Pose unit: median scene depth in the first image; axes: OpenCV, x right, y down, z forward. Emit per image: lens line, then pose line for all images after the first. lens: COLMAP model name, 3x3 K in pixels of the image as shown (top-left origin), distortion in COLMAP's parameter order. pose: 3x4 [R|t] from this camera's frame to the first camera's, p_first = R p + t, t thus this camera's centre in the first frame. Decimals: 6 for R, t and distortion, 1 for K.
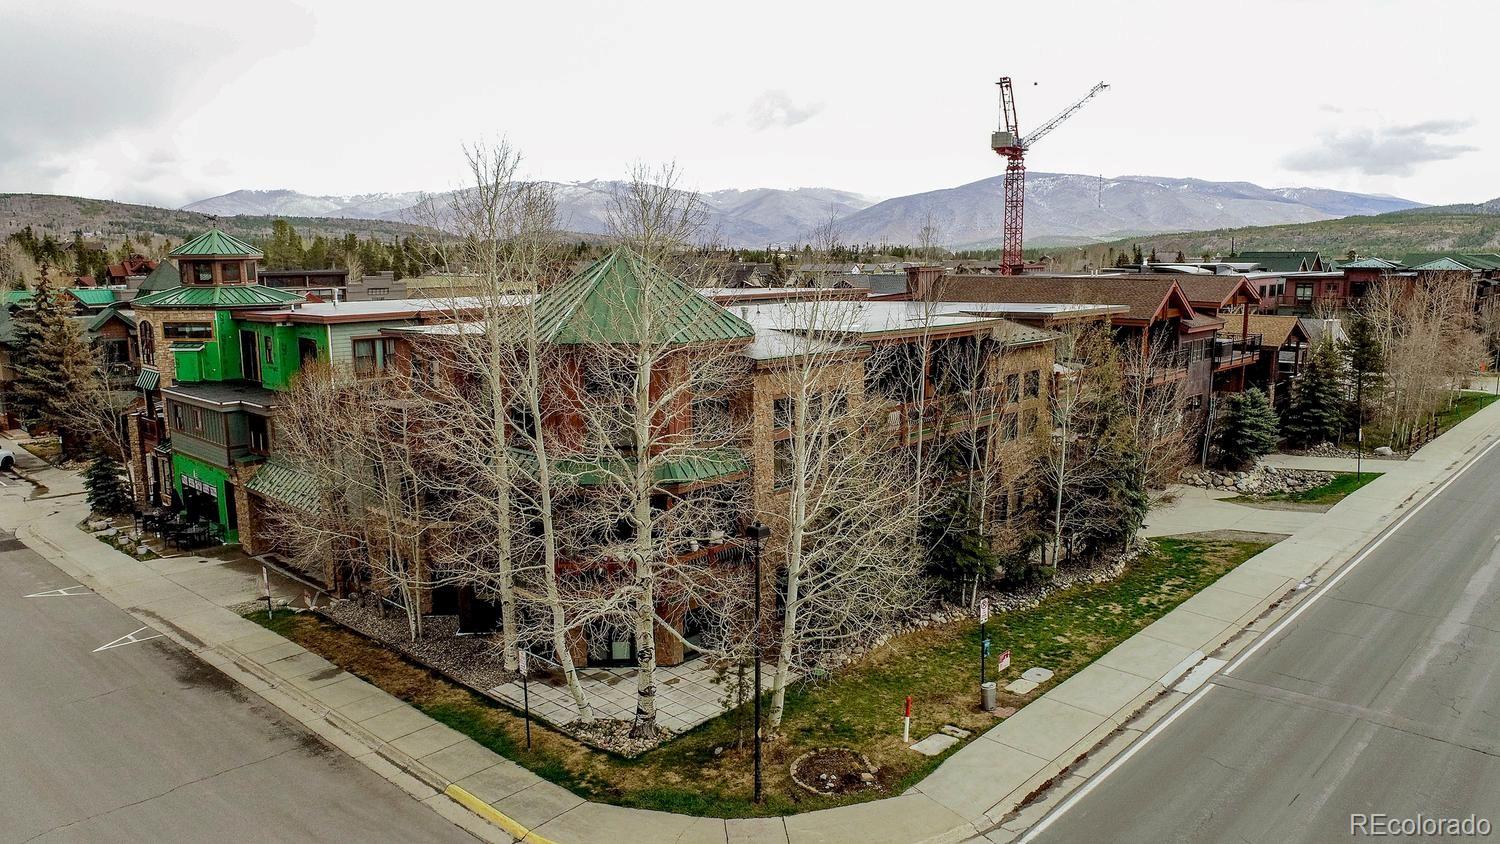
lens RADIAL K [[1034.8, 0, 747.6], [0, 1034.8, 426.4], [0, 0, 1]] dist [-0.011038, 0.003875]
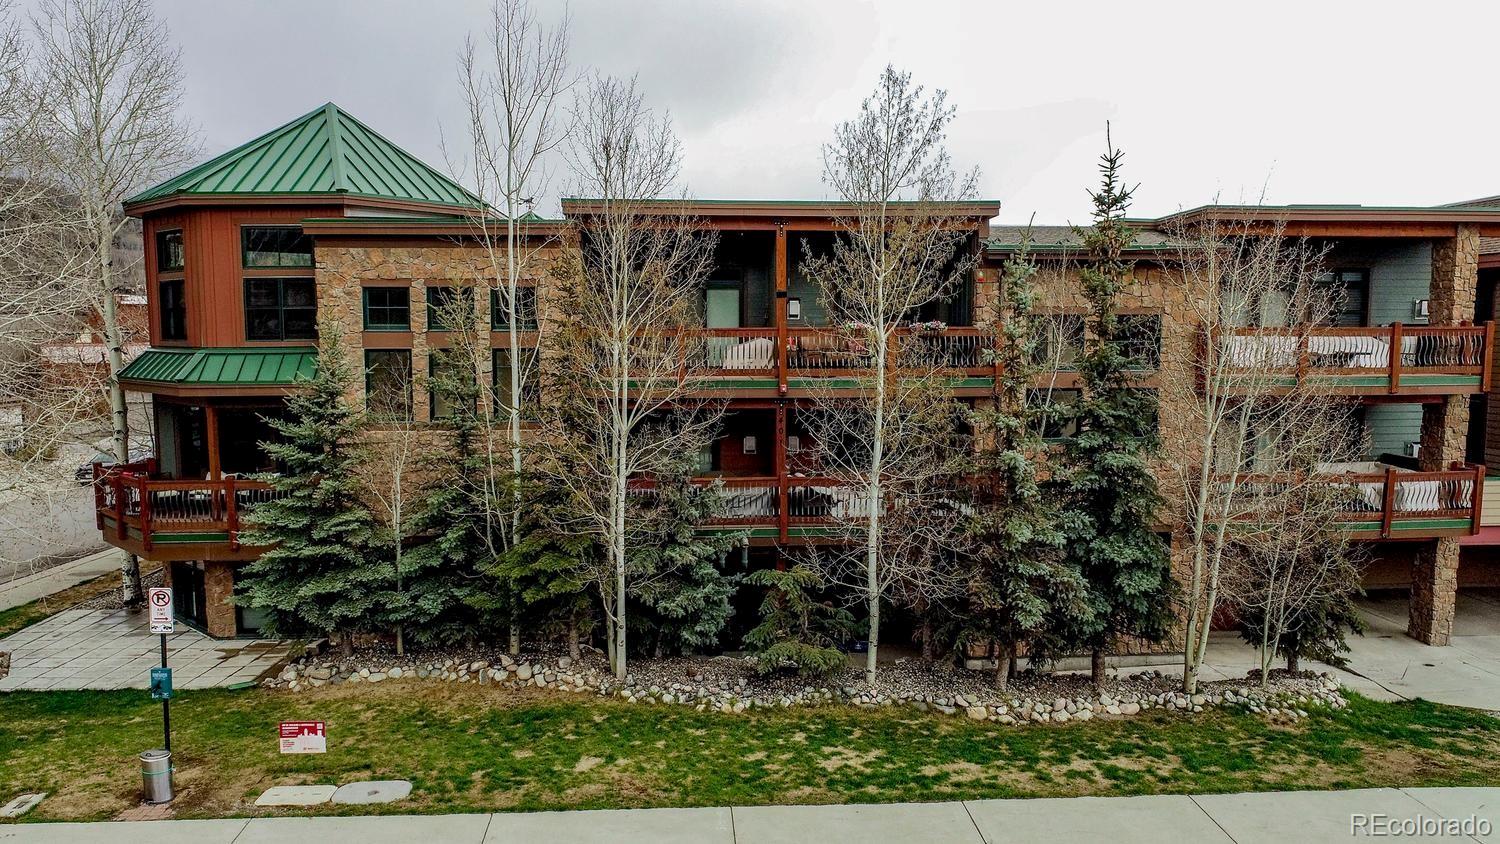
lens RADIAL K [[1034.8, 0, 747.6], [0, 1034.8, 426.4], [0, 0, 1]] dist [-0.011038, 0.003875]
pose [[0.726542, 0.071173, -0.683426, 0.731888], [-0.118515, 0.992695, -0.022611, 0.054874], [0.676824, 0.097424, 0.729669, 0.734178]]
